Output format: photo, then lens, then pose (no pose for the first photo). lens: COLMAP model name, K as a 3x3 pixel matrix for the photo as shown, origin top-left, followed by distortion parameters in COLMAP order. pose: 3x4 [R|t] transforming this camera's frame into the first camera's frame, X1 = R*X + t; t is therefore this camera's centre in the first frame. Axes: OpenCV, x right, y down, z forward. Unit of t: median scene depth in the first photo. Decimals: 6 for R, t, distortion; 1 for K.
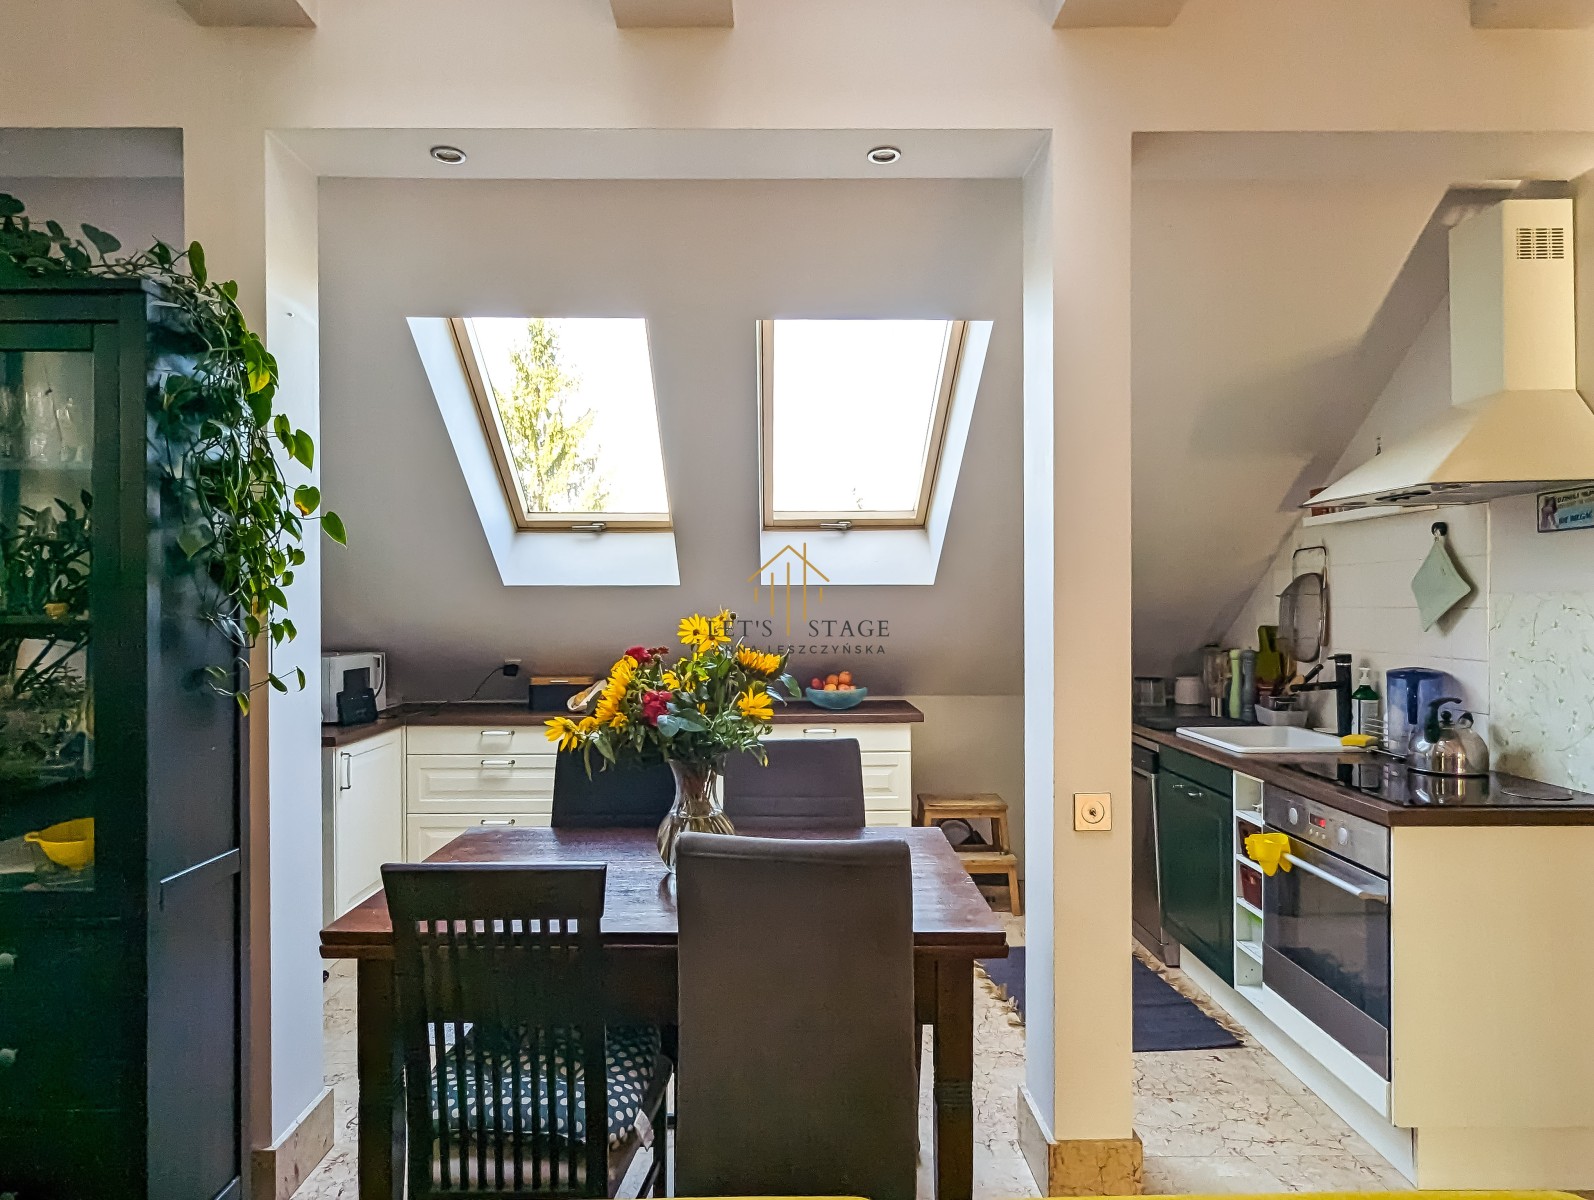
lens RADIAL K [[962.0, 0, 791.4], [0, 962.0, 611.8], [0, 0, 1]] dist [-0.000121, -0.000900]
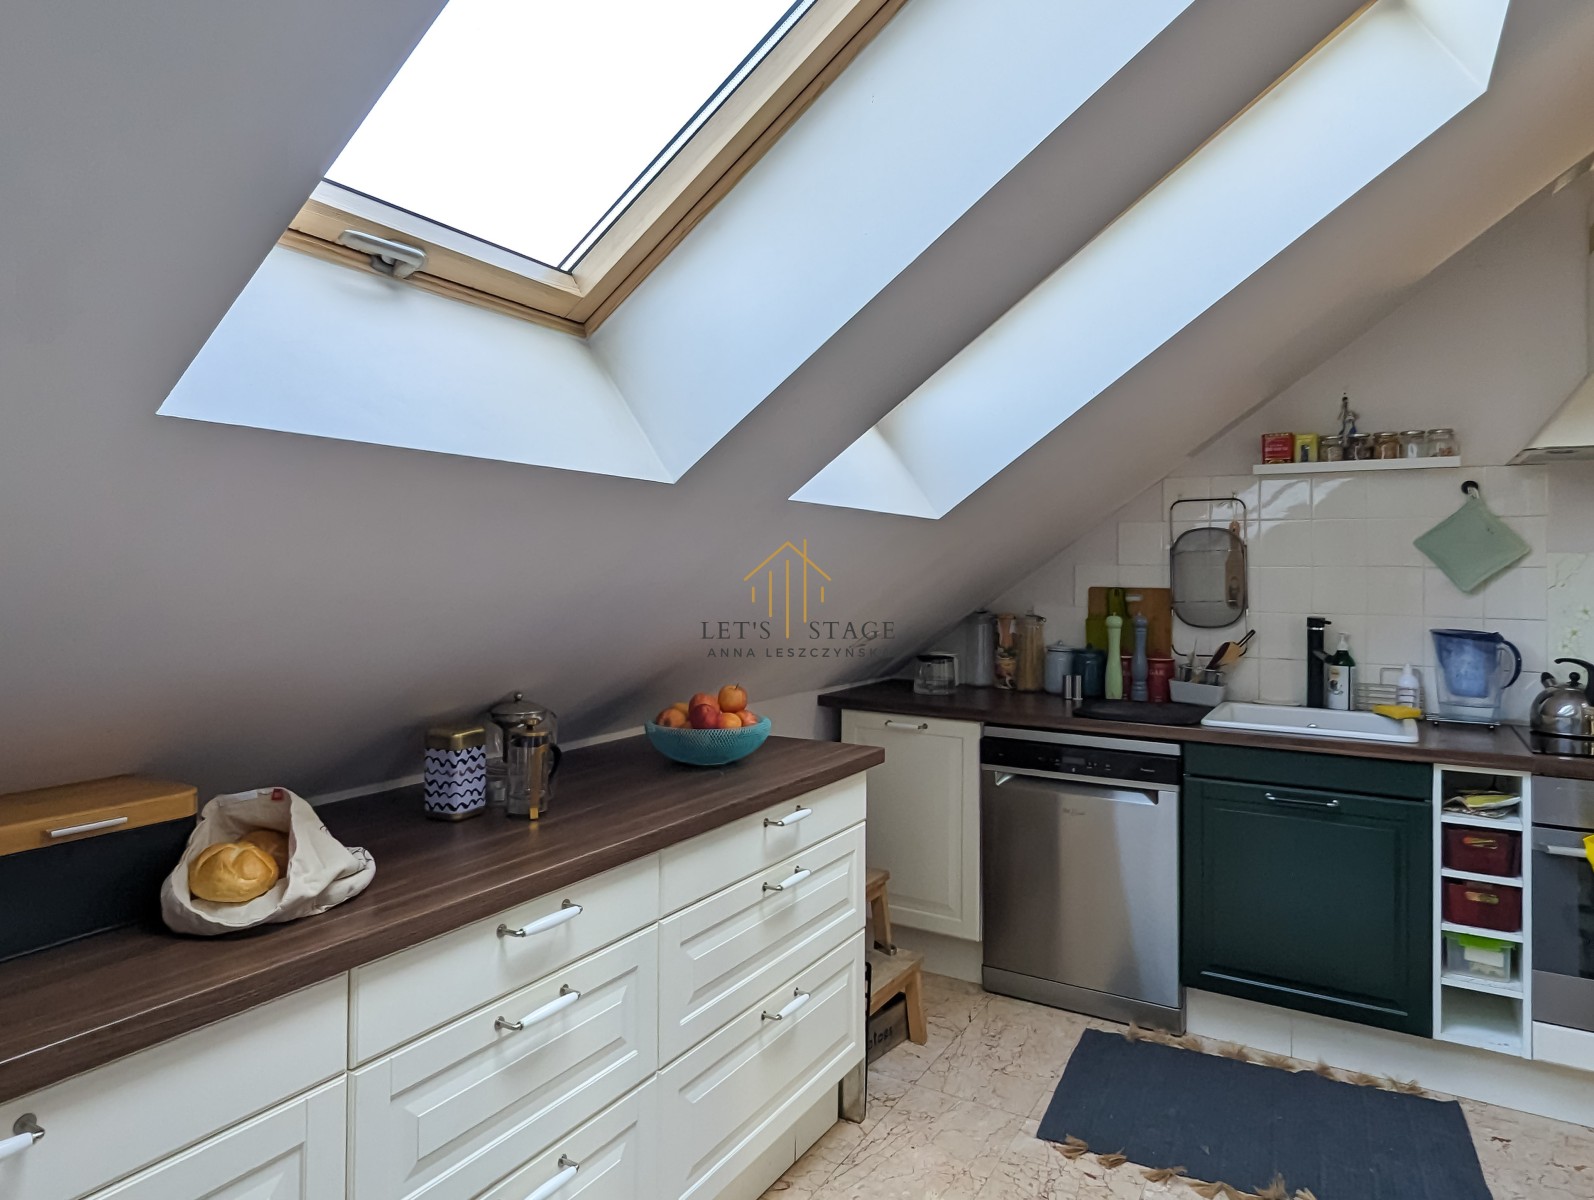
lens RADIAL K [[975.7, 0, 761.4], [0, 975.7, 568.7], [0, 0, 1]] dist [-0.003397, -0.000629]
pose [[0.536837, 0.011965, 0.843601, -0.429318], [-0.004475, 0.999926, -0.011335, 0.009350], [-0.843674, 0.002310, 0.536850, 0.834849]]
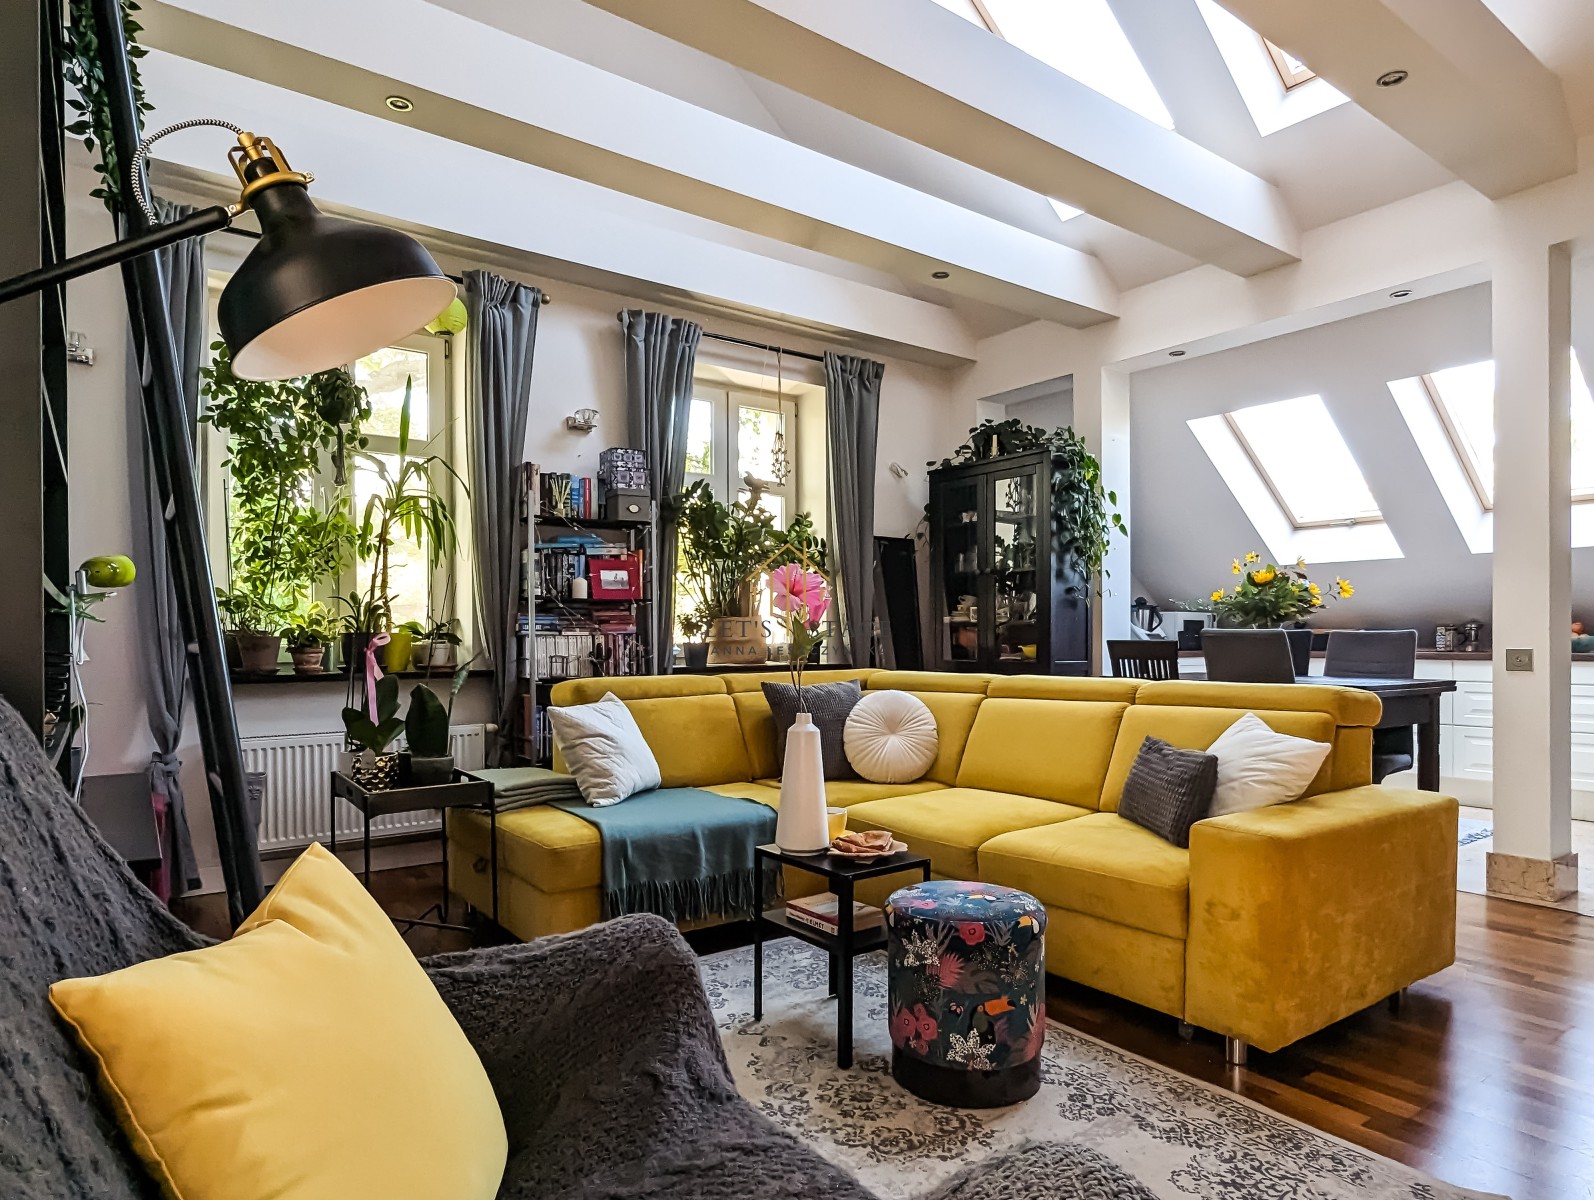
lens RADIAL K [[962.0, 0, 791.4], [0, 962.0, 611.8], [0, 0, 1]] dist [-0.000121, -0.000900]
pose [[0.573687, -0.019321, -0.818847, 0.547169], [-0.006204, 0.999591, -0.027933, 0.101764], [0.819051, 0.021105, 0.573332, -0.563385]]
